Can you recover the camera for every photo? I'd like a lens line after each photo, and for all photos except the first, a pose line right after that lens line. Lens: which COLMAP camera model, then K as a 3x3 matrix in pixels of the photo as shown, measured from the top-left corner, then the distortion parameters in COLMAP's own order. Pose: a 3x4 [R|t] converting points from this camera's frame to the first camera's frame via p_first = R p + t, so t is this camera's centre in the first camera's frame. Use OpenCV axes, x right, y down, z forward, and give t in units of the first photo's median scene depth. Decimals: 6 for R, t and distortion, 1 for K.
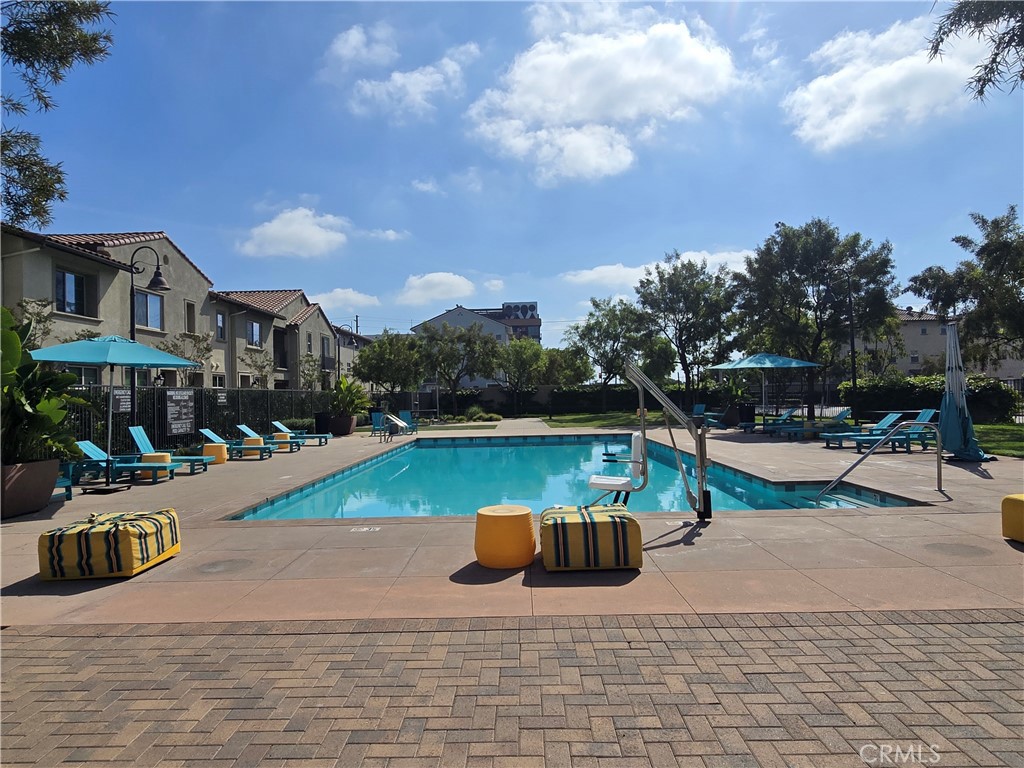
lens RADIAL K [[639.1, 0, 515.9], [0, 639.1, 385.2], [0, 0, 1]] dist [0.010747, 0.001078]
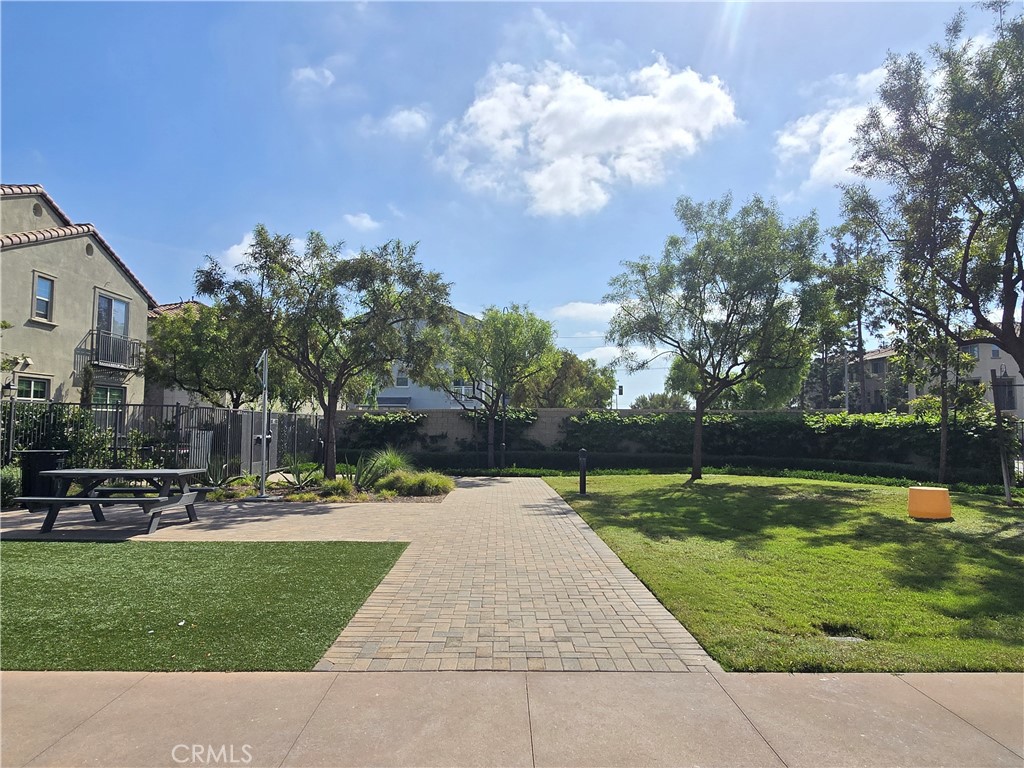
lens RADIAL K [[639.1, 0, 515.9], [0, 639.1, 385.2], [0, 0, 1]] dist [0.010747, 0.001078]
pose [[0.999073, 0.032661, 0.028044, 0.004440], [-0.031275, 0.998333, -0.048518, 0.010883], [-0.029582, 0.047596, 0.998429, 0.739965]]
